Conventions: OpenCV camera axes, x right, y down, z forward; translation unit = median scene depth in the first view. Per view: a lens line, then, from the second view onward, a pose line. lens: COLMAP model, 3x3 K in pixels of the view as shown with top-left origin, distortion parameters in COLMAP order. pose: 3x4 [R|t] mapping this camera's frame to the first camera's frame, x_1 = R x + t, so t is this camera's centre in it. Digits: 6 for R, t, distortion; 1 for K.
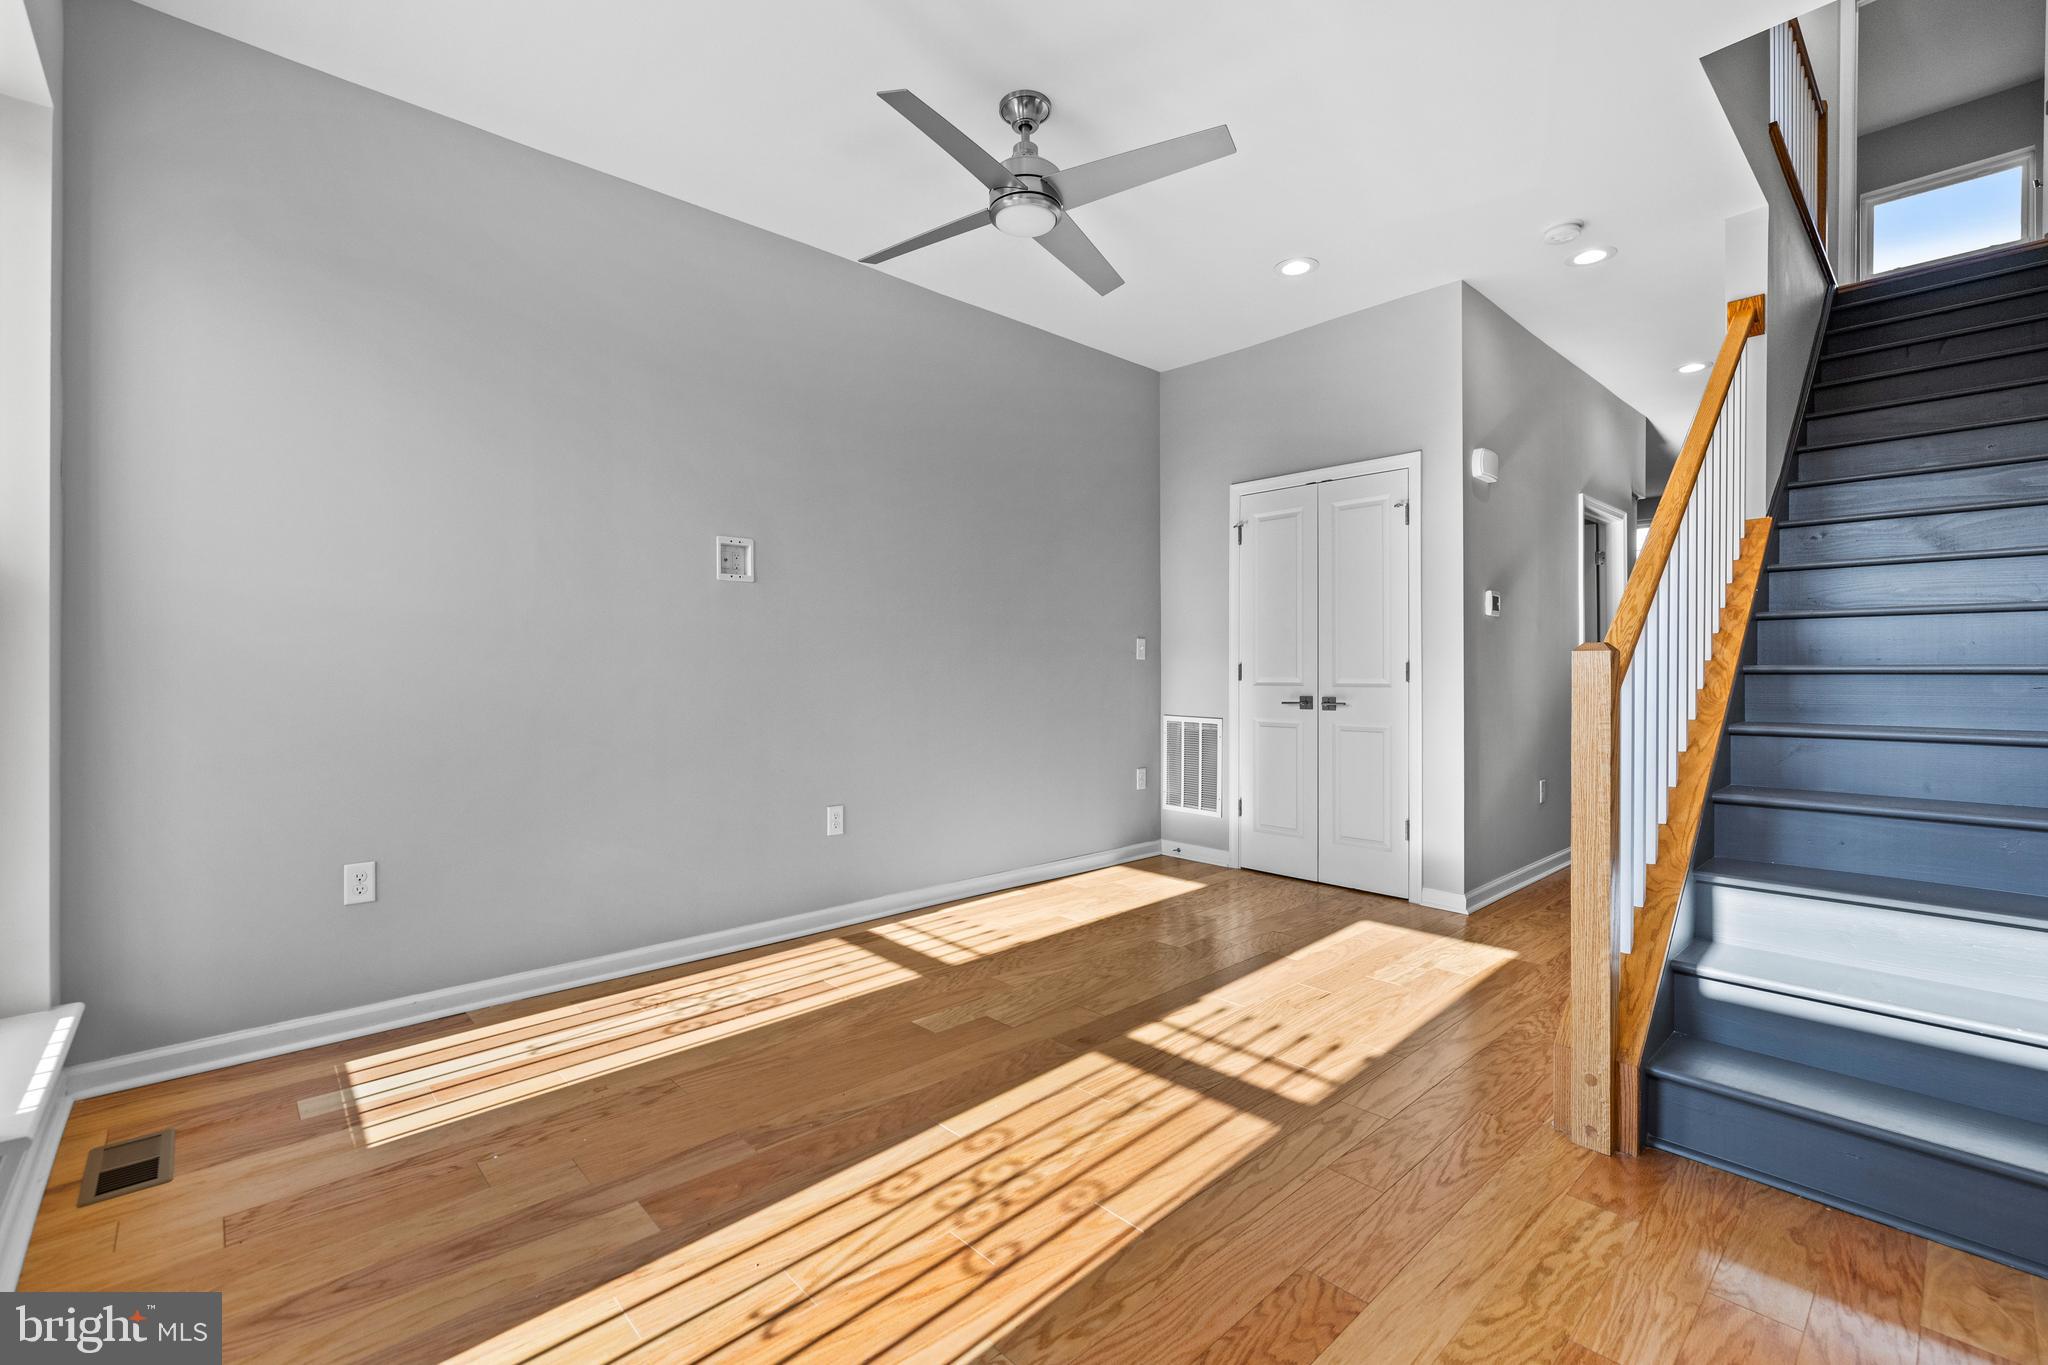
lens RADIAL K [[876.6, 0, 1017.2], [0, 876.6, 672.7], [0, 0, 1]] dist [0.001463, 0.000717]
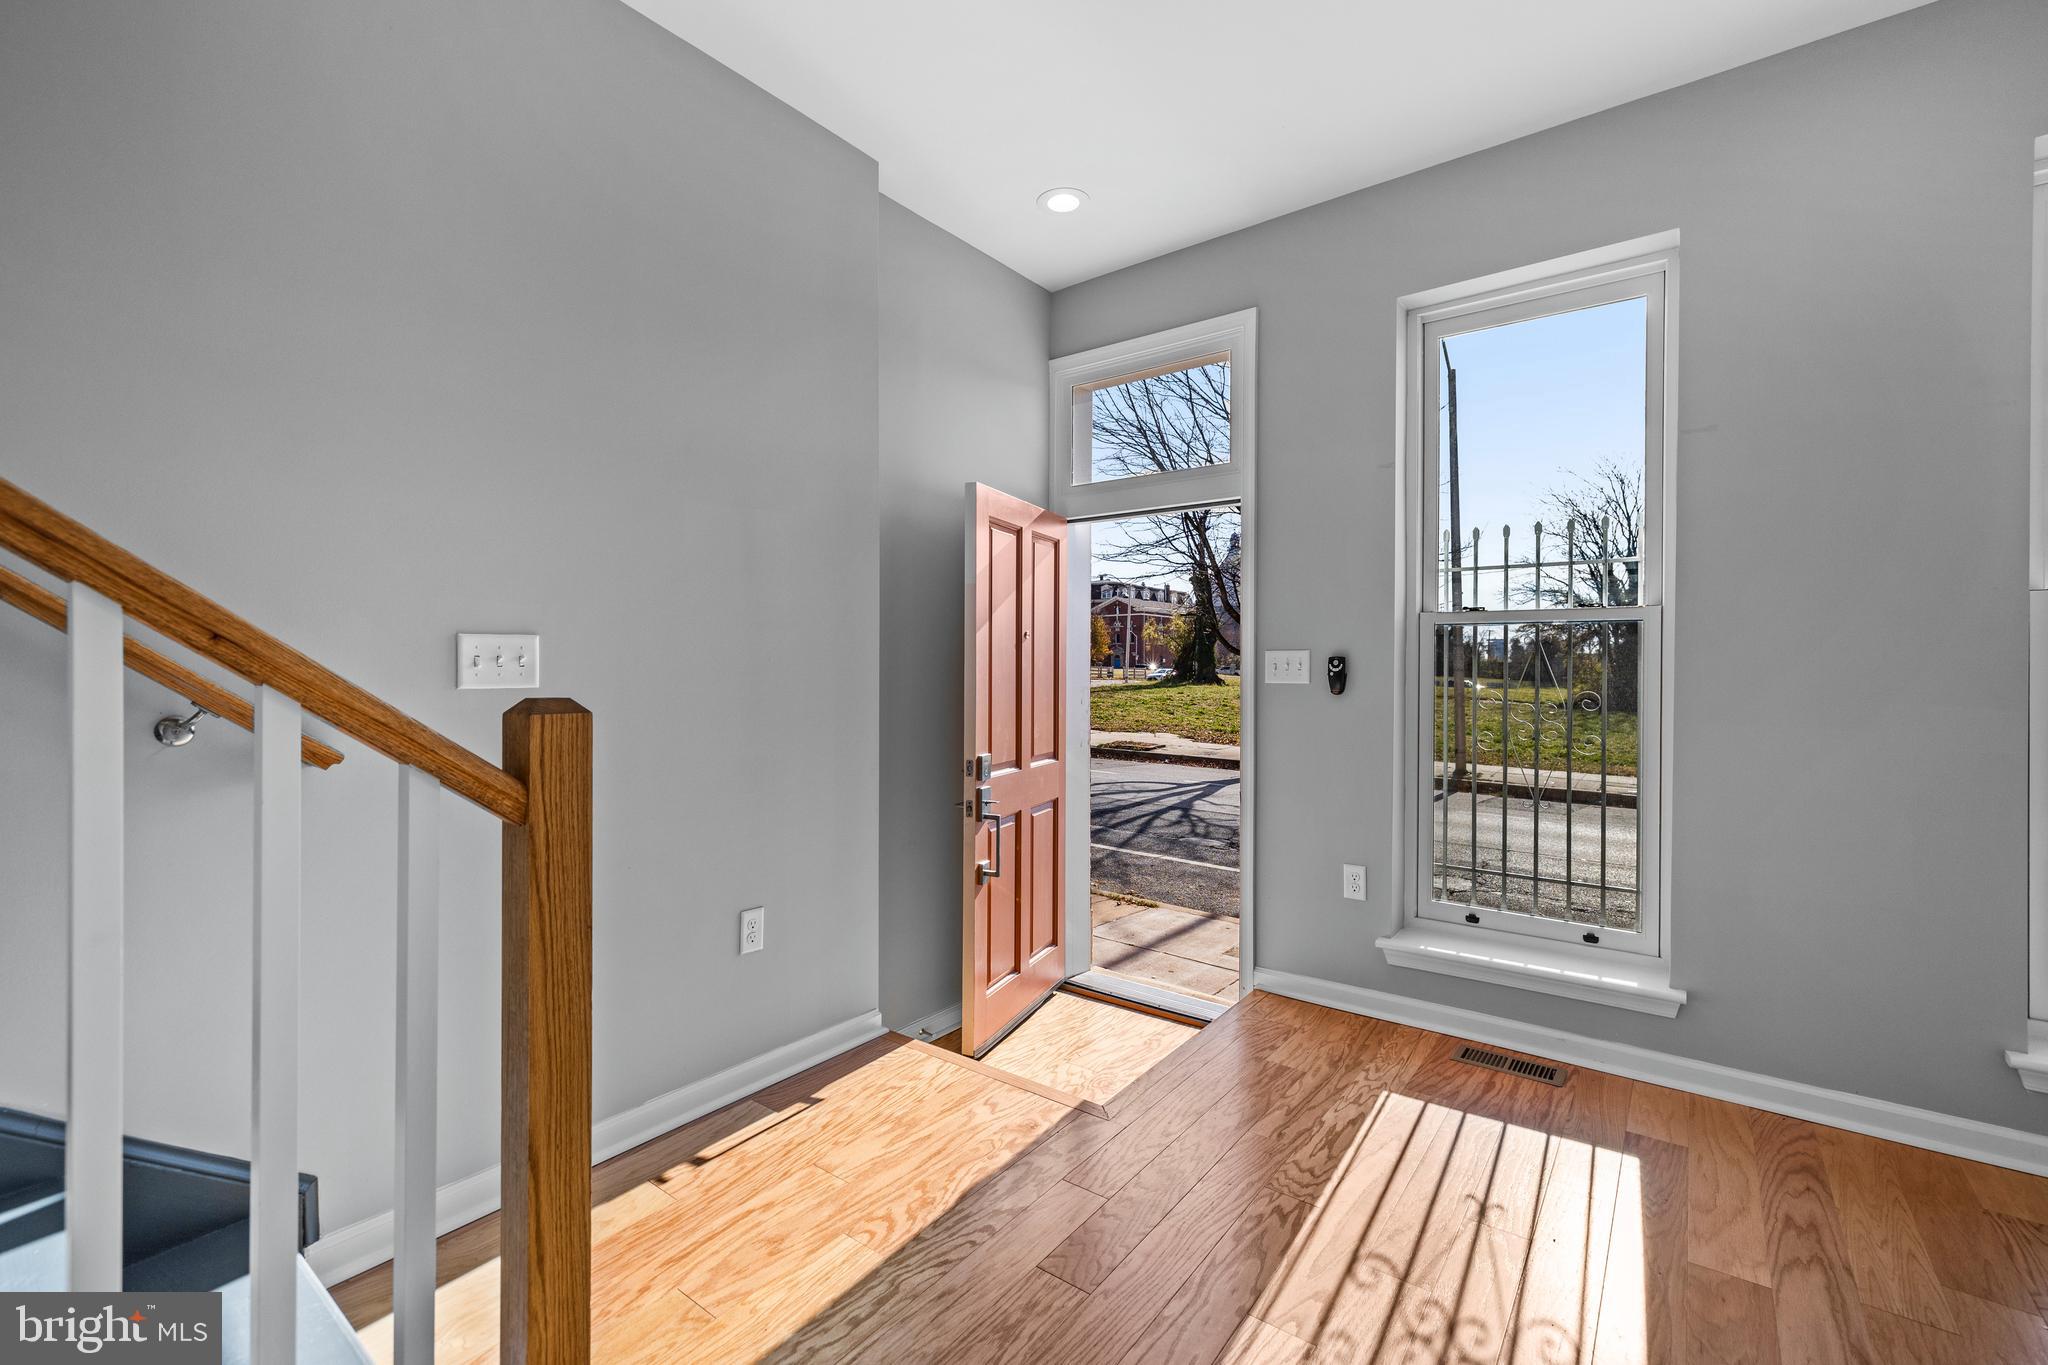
lens RADIAL K [[876.6, 0, 1017.2], [0, 876.6, 672.7], [0, 0, 1]] dist [0.001463, 0.000717]
pose [[-0.984915, 0.001231, -0.173034, 0.368676], [0.000487, 0.999990, 0.004343, -0.040611], [0.173038, 0.004193, -0.984906, 1.259096]]
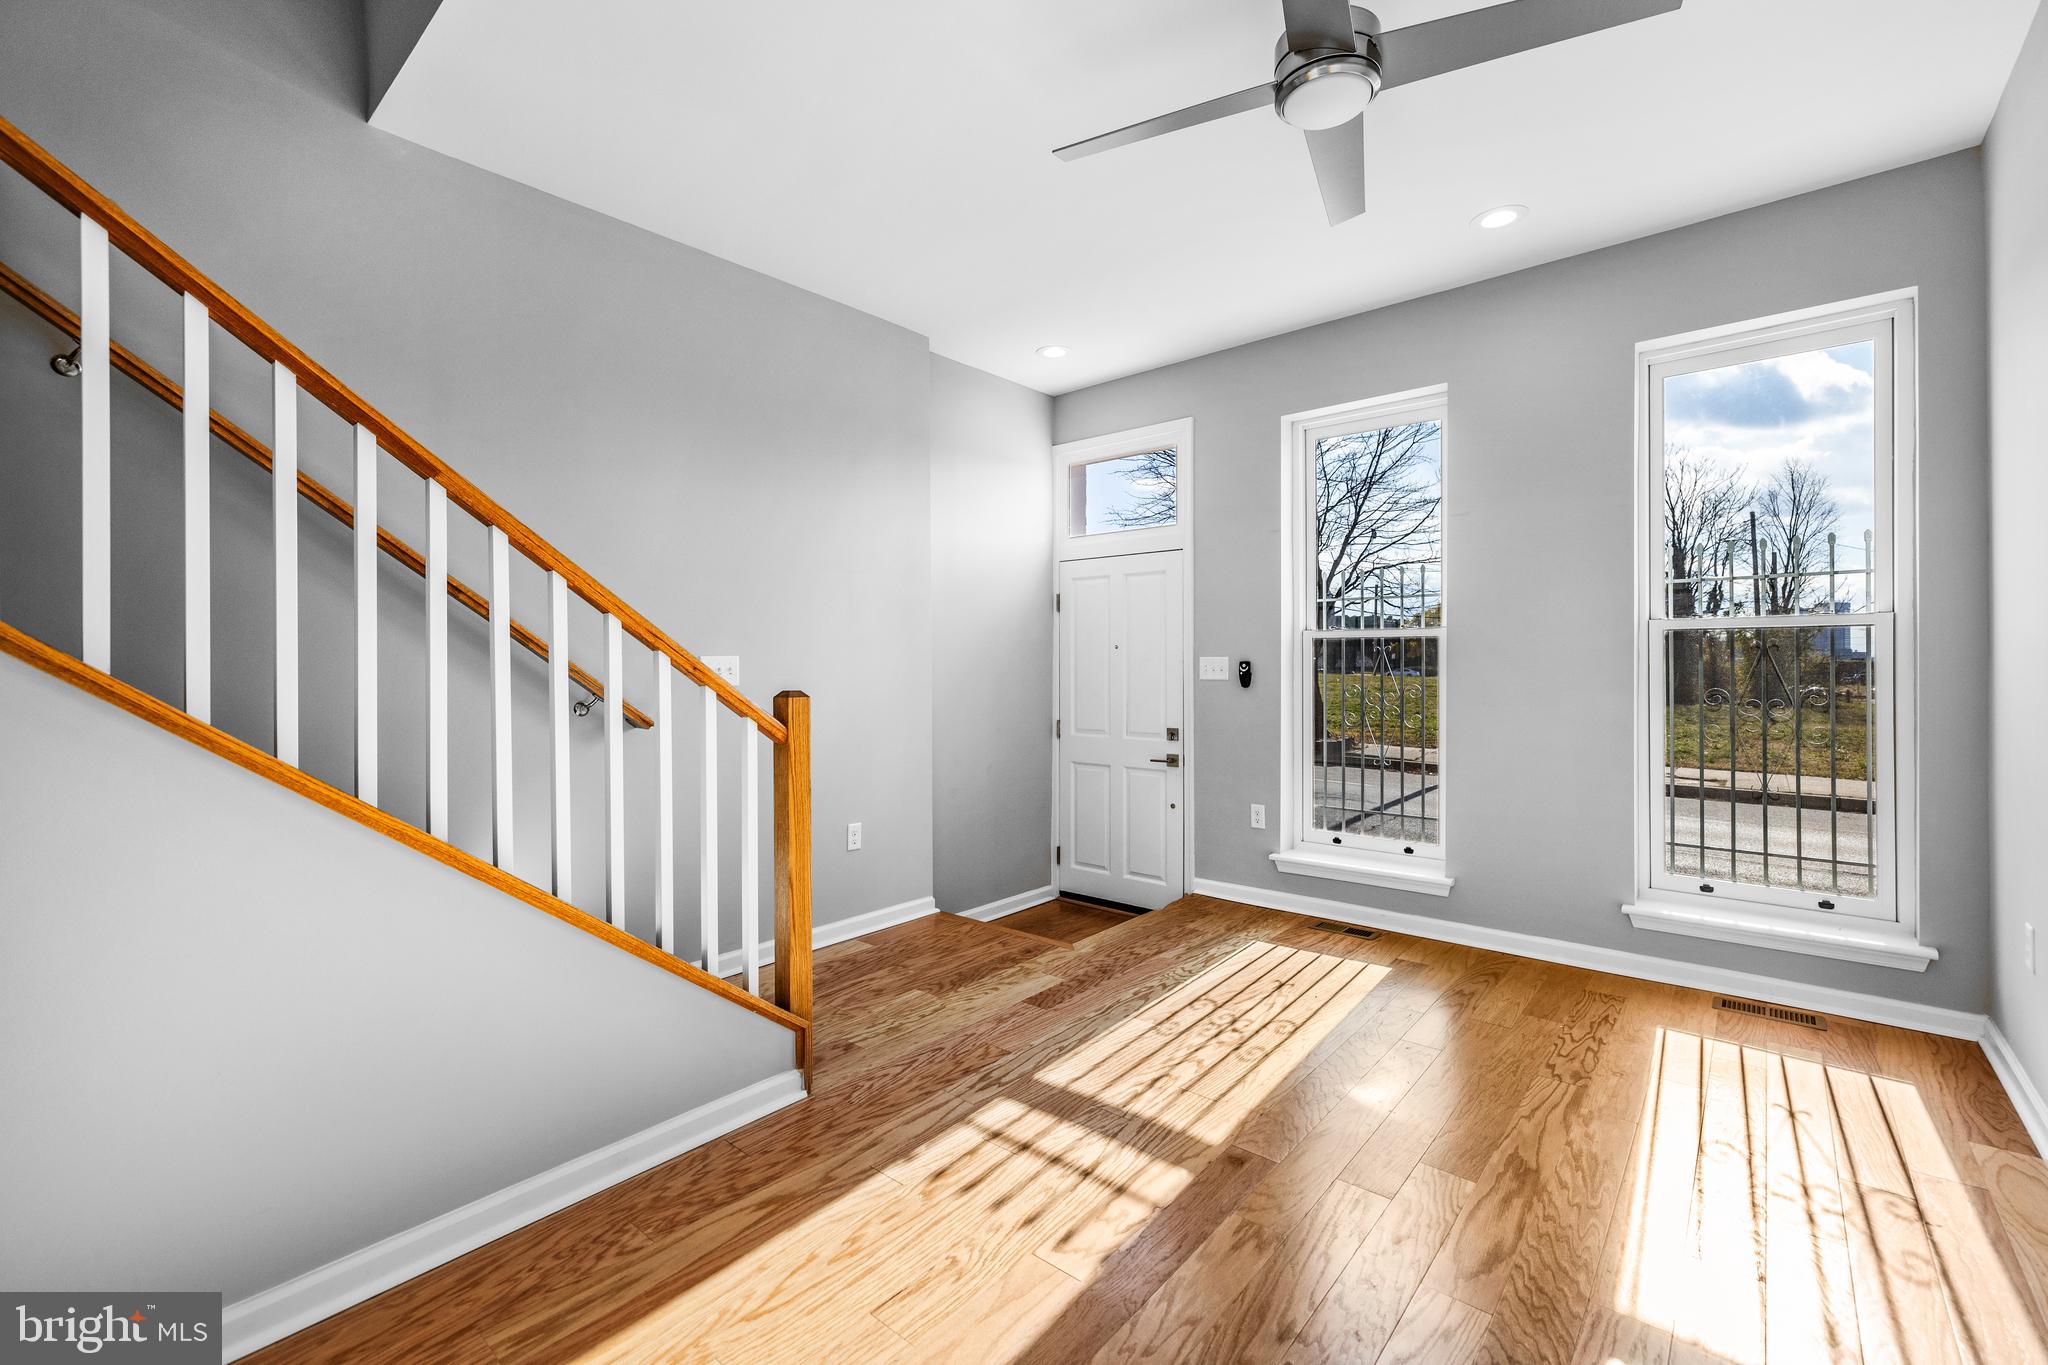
lens RADIAL K [[868.7, 0, 1023.4], [0, 868.7, 666.2], [0, 0, 1]] dist [0.000343, 0.000485]
pose [[-0.992397, 0.008373, -0.122792, 0.379537], [0.008043, 0.999963, 0.003180, -0.056935], [0.122814, 0.002168, -0.992427, 1.821618]]
